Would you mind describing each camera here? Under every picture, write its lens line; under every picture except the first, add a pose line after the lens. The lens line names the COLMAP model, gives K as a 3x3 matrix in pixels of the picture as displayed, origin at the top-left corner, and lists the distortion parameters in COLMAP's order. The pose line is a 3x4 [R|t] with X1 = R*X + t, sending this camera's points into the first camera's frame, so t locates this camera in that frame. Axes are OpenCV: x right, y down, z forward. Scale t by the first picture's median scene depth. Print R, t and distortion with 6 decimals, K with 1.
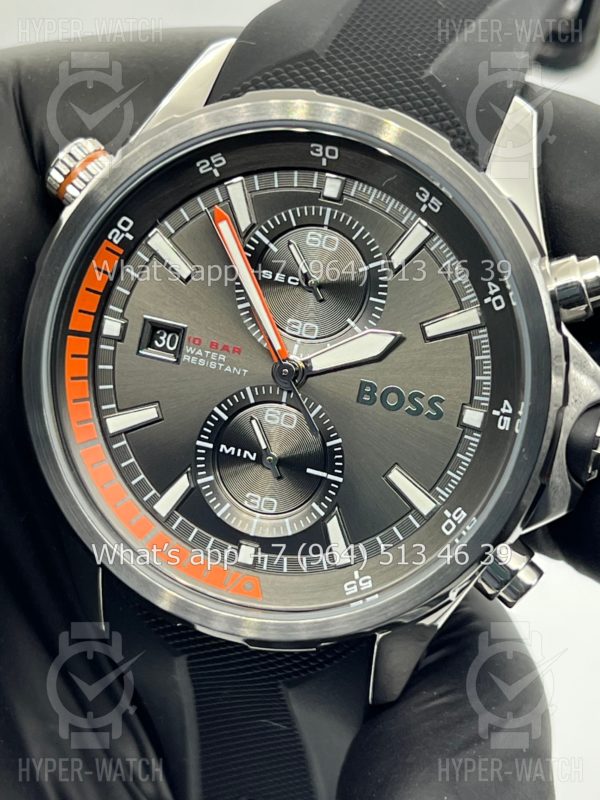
lens RADIAL K [[1869.8, 0, 300.7], [0, 1869.8, 402.2], [0, 0, 1]] dist [0.149604, 0.000000]
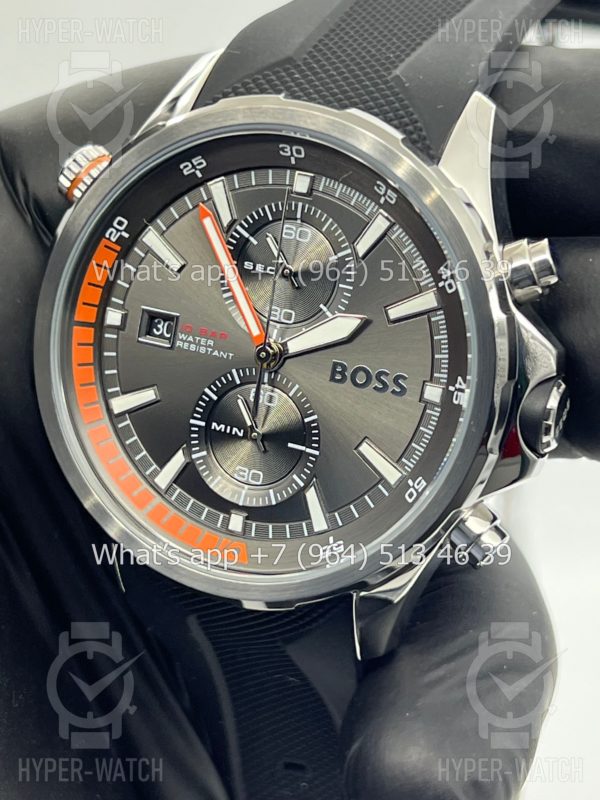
lens RADIAL K [[1869.8, 0, 302.1], [0, 1869.8, 396.6], [0, 0, 1]] dist [0.149604, 0.000000]
pose [[0.989297, -0.020303, -0.144495, 0.169344], [0.022091, 0.999698, 0.010775, -0.003073], [0.144233, -0.013852, 0.989447, -0.074268]]
